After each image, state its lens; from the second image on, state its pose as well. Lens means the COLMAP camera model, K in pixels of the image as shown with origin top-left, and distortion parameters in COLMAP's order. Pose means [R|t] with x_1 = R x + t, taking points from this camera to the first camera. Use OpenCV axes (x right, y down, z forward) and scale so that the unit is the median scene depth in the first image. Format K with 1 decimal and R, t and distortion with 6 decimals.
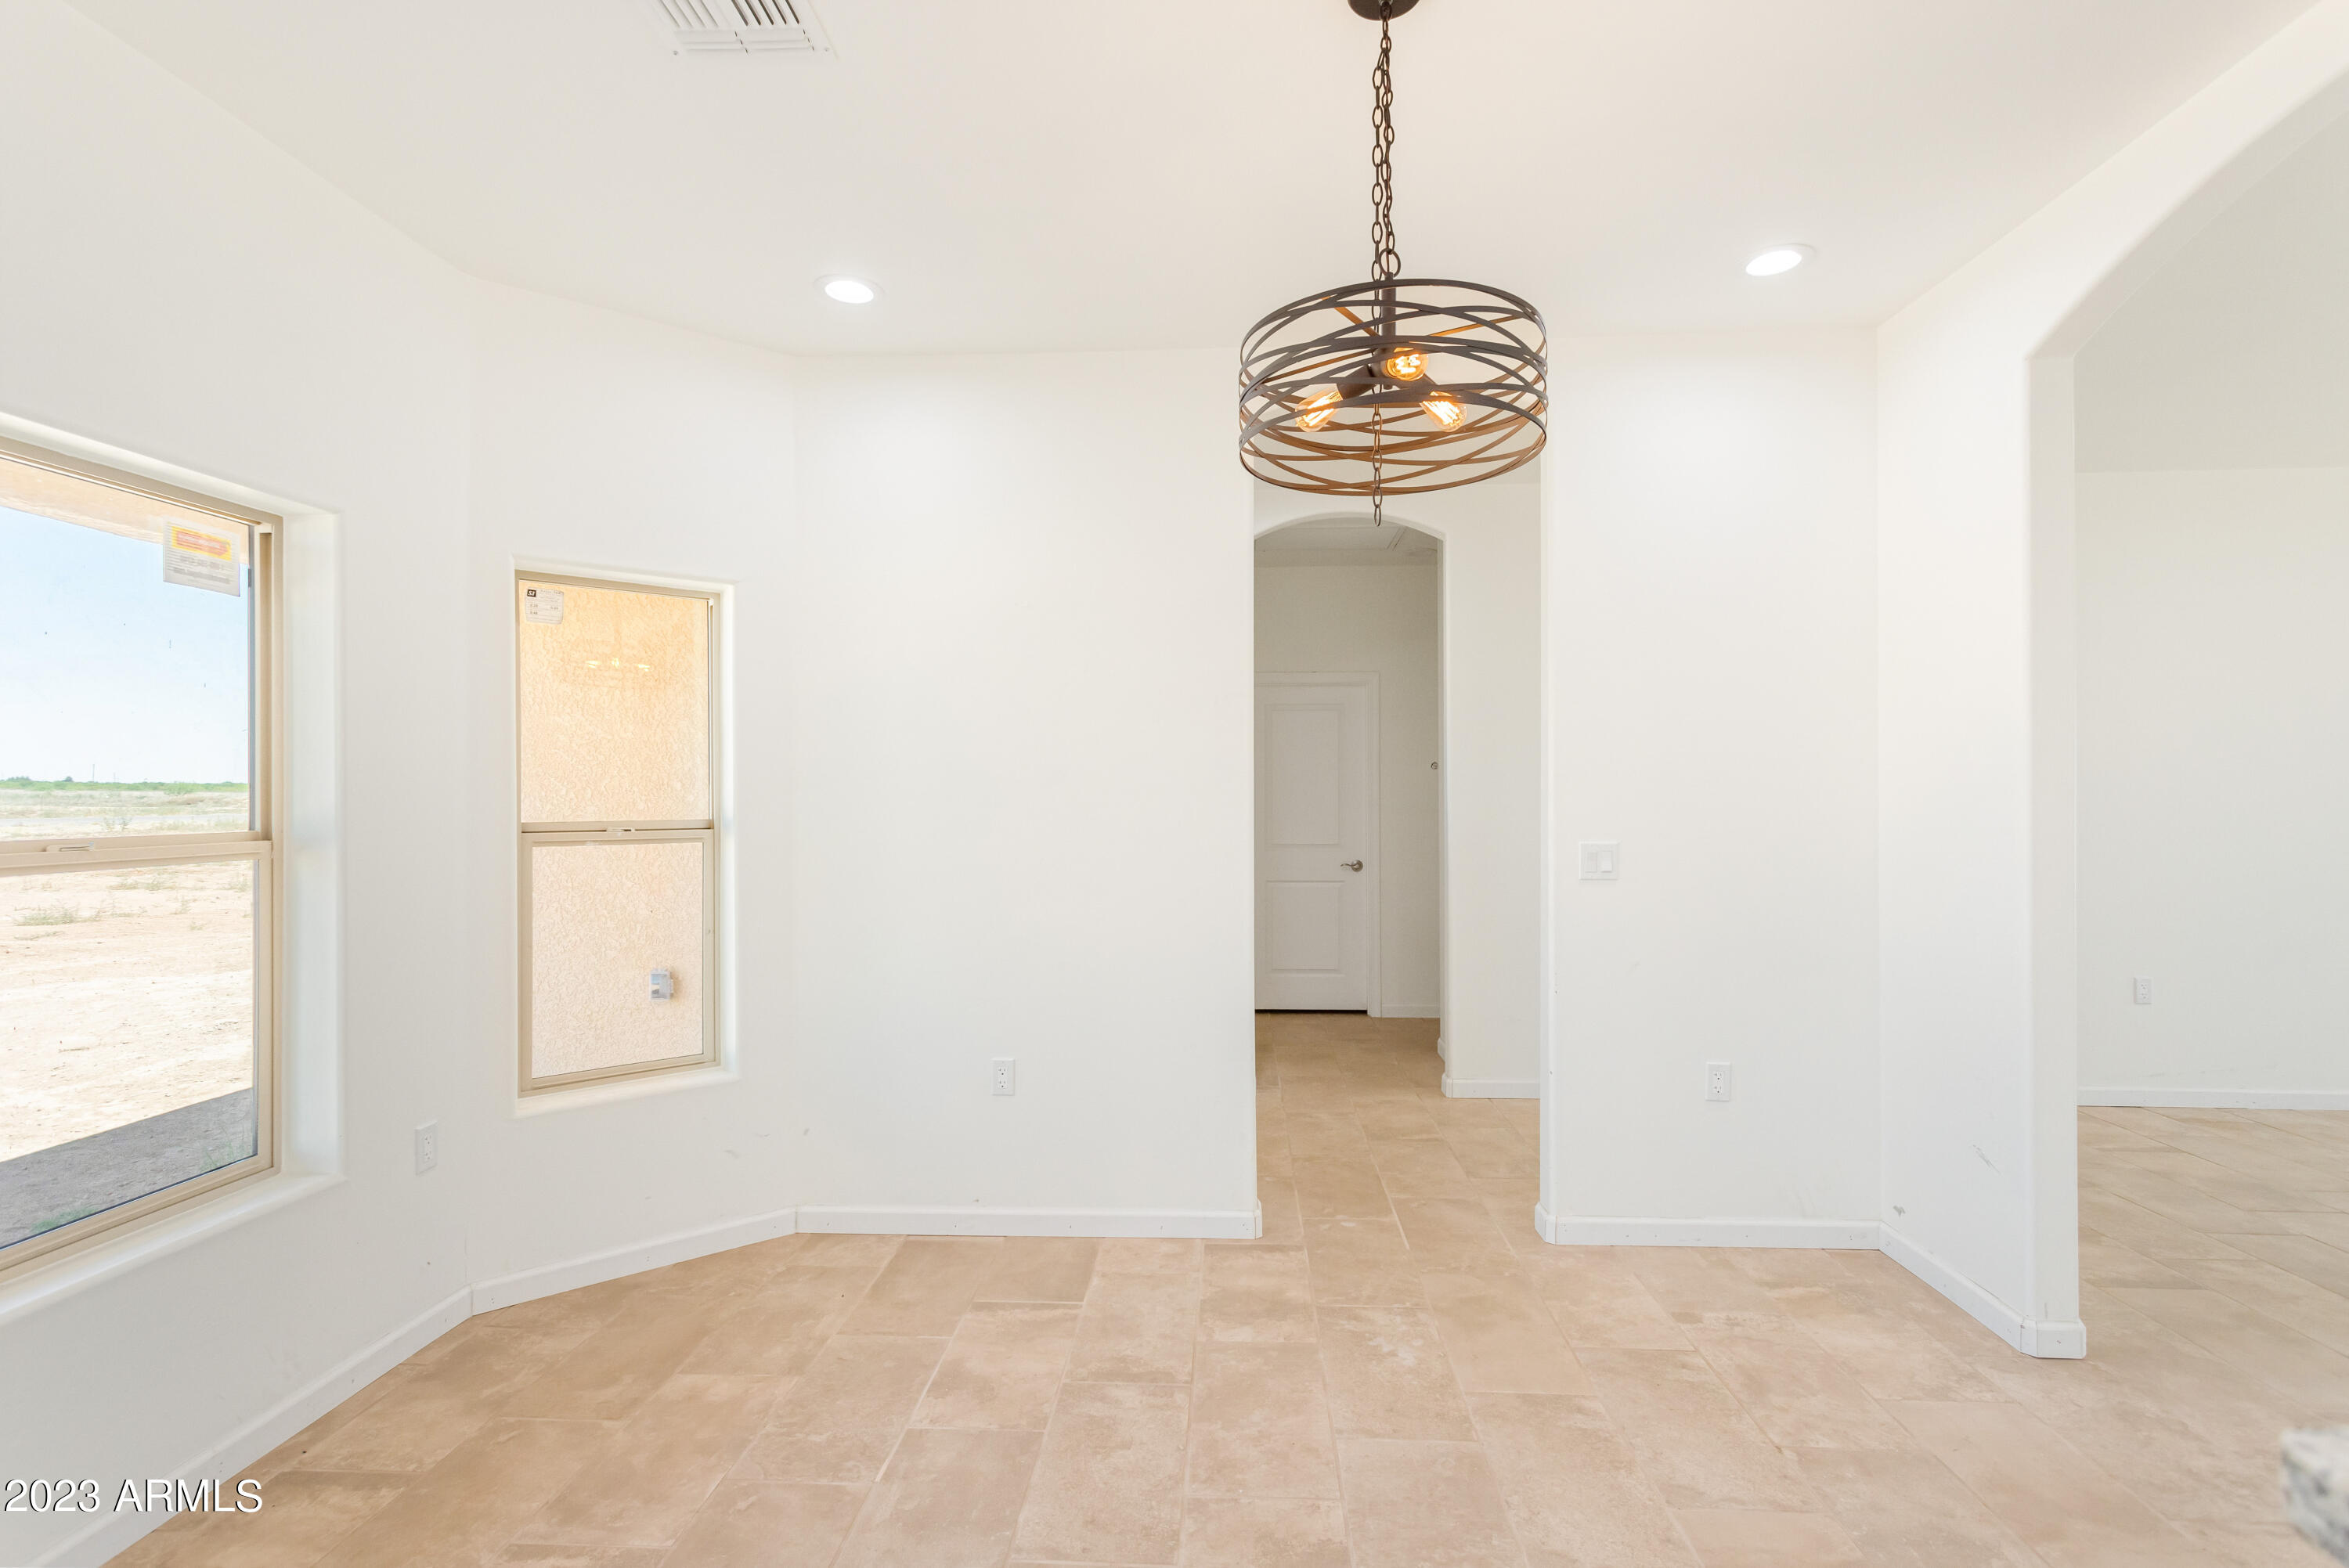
lens RADIAL K [[1141.2, 0, 1164.5], [0, 1141.2, 781.3], [0, 0, 1]] dist [0.001604, 0.002010]
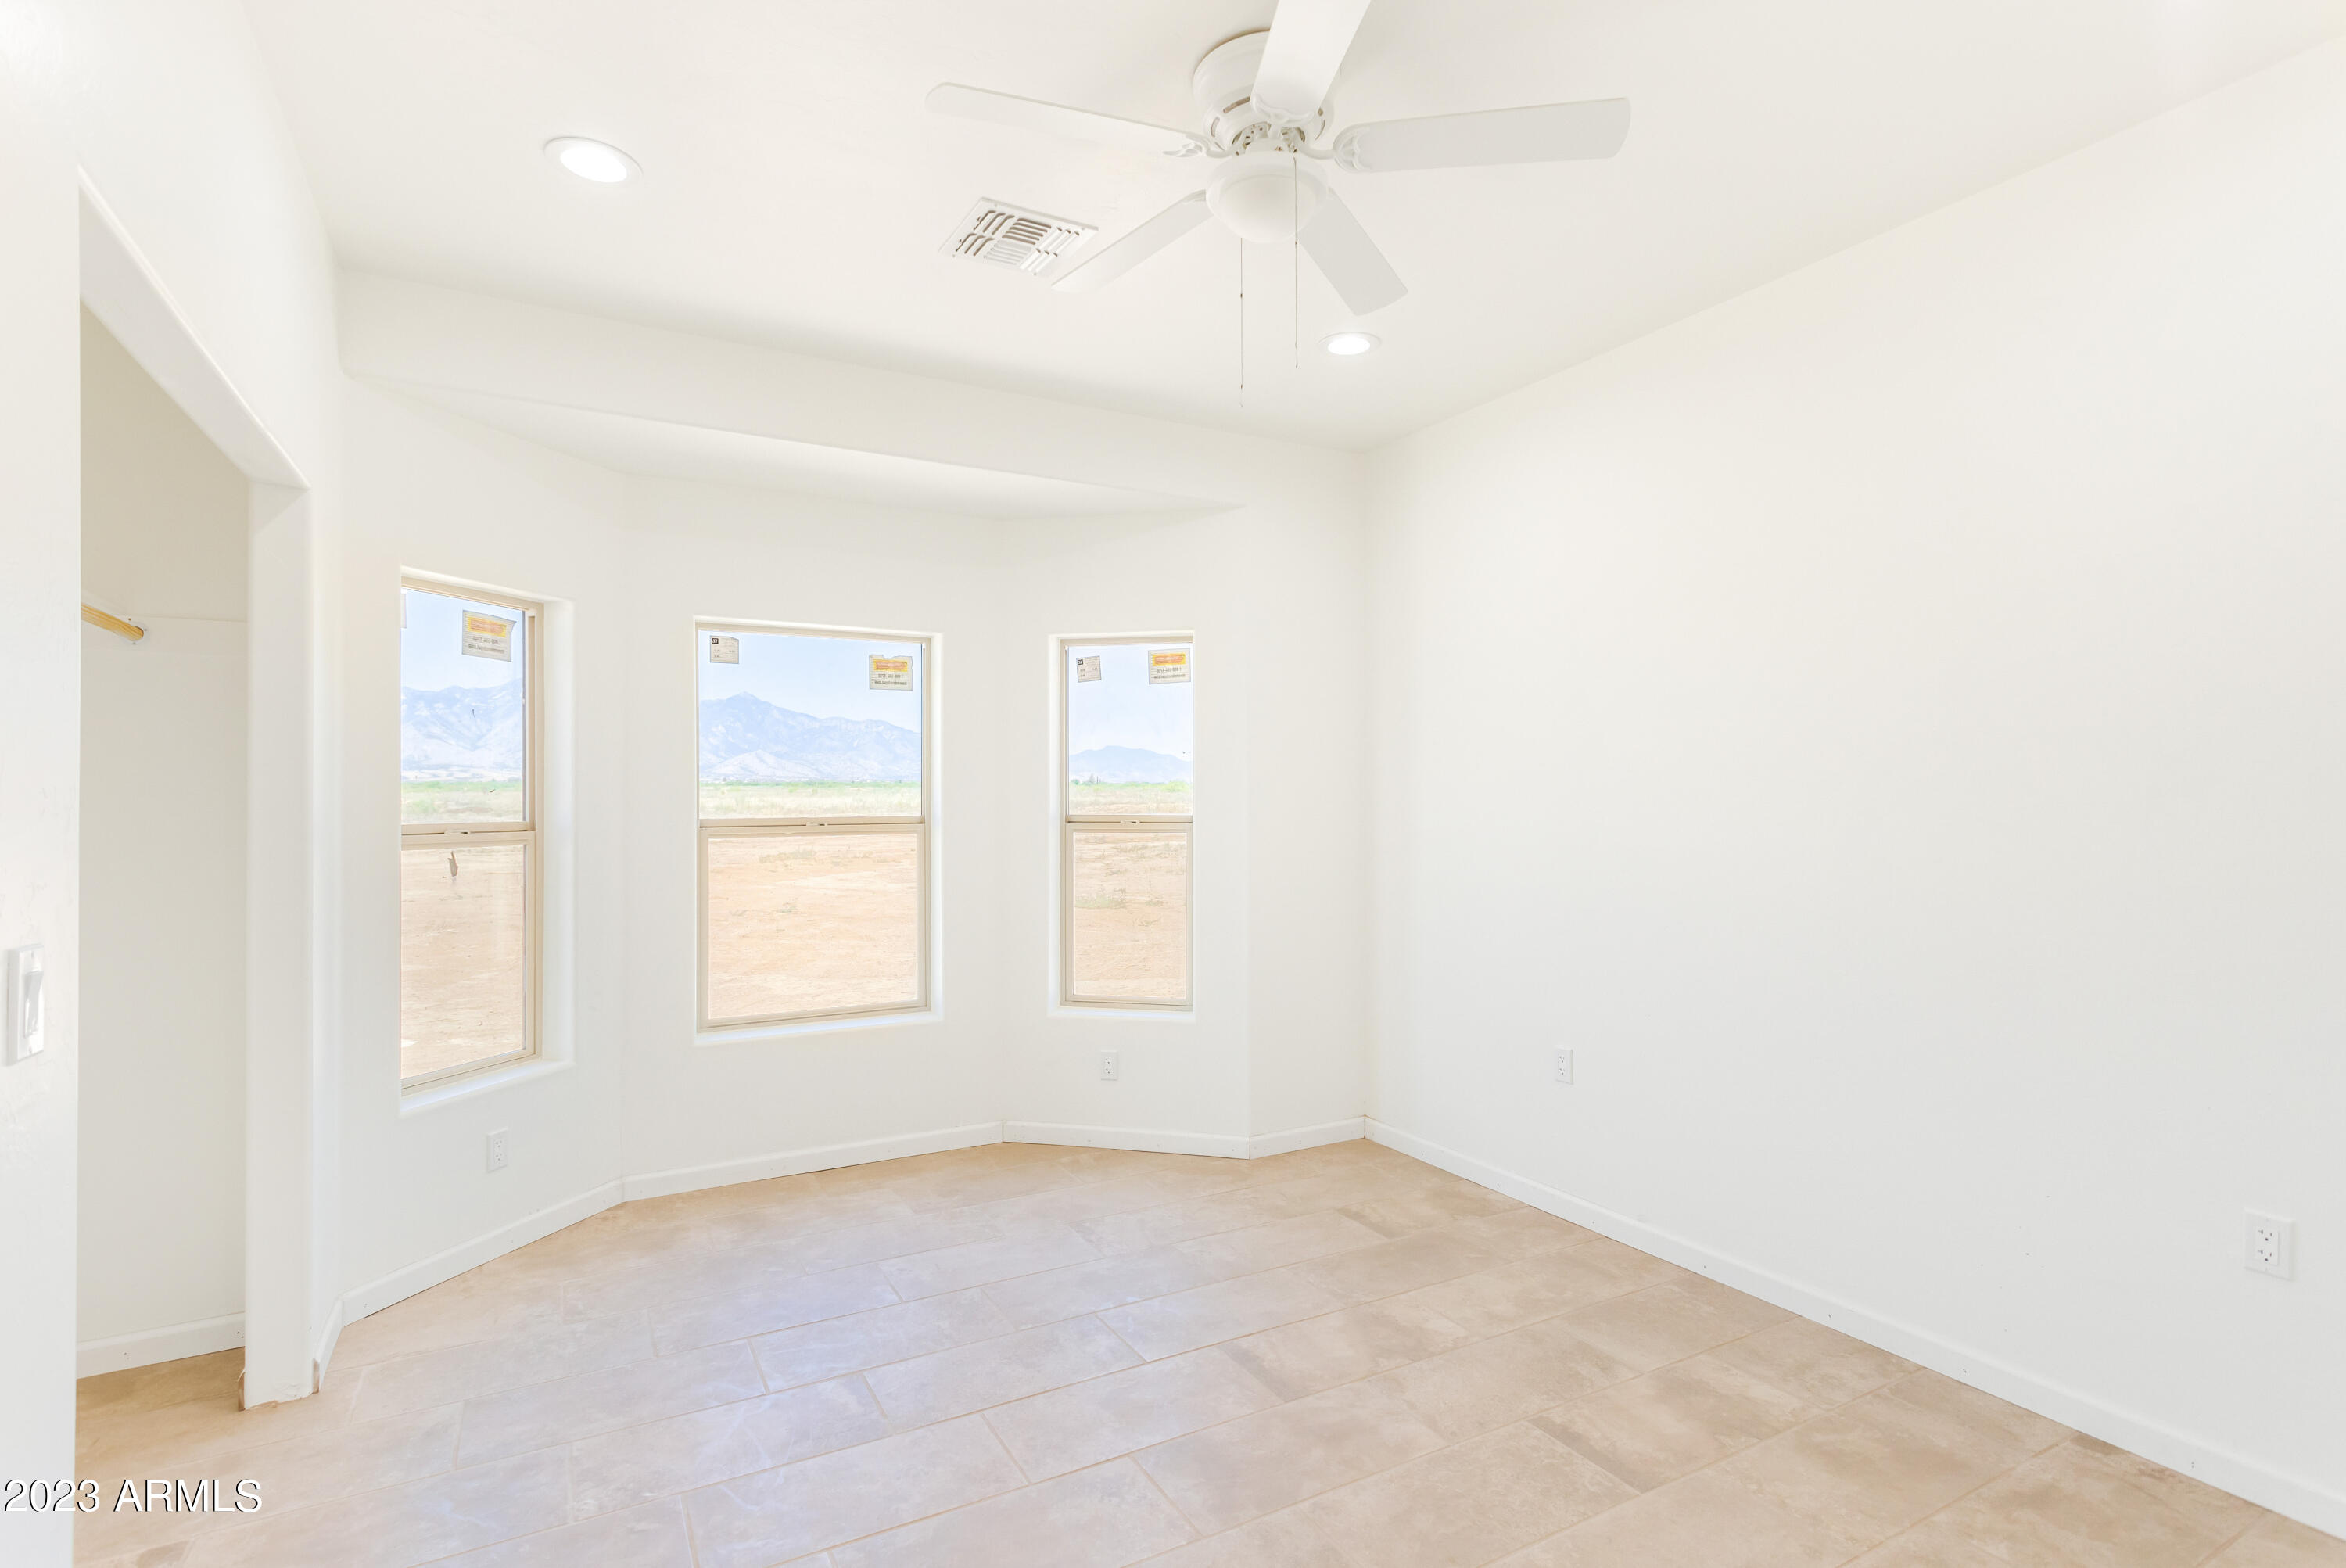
lens RADIAL K [[1139.9, 0, 1169.4], [0, 1139.9, 800.3], [0, 0, 1]] dist [0.001604, 0.002010]
pose [[0.522448, 0.001194, -0.852670, 0.791585], [0.017389, 0.999776, 0.012054, -0.000411], [0.852494, -0.021124, 0.522310, 0.360224]]
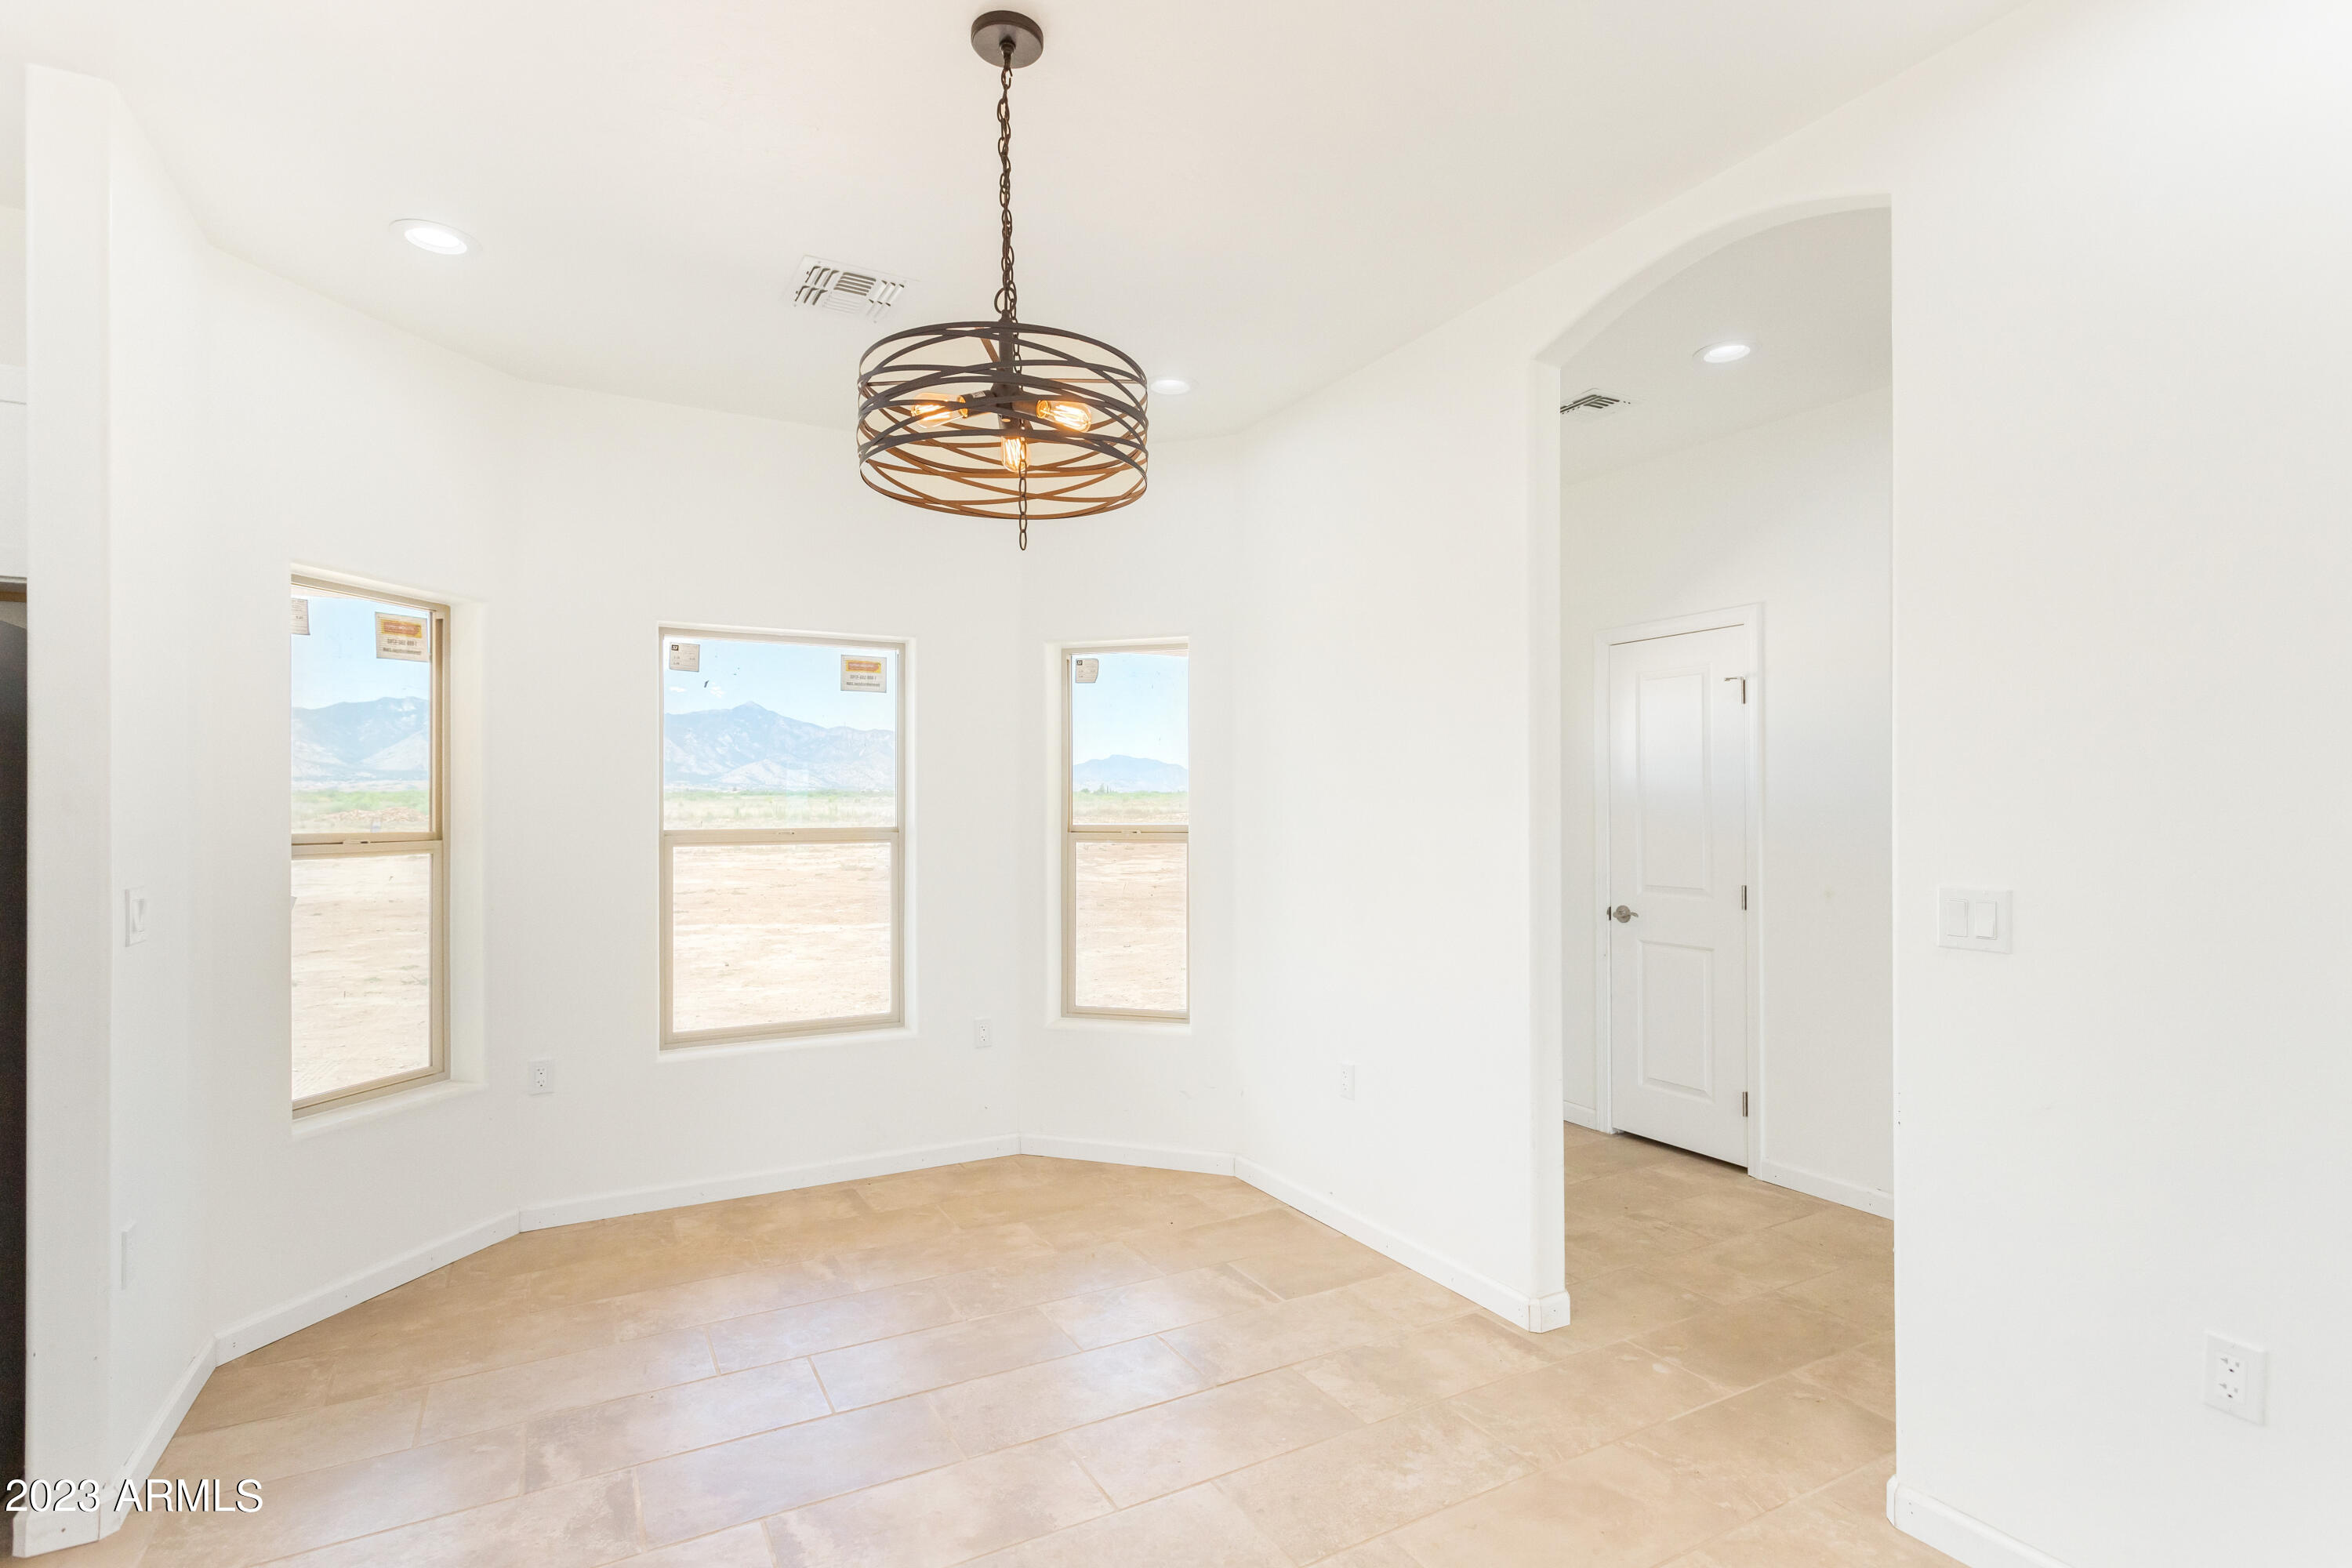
lens RADIAL K [[1142.8, 0, 1160.5], [0, 1142.8, 794.2], [0, 0, 1]] dist [0.001604, 0.002010]
pose [[0.511413, -0.010230, -0.859274, 0.786438], [0.016670, 0.999859, -0.001983, 0.000139], [0.859173, -0.013310, 0.511512, 0.394170]]
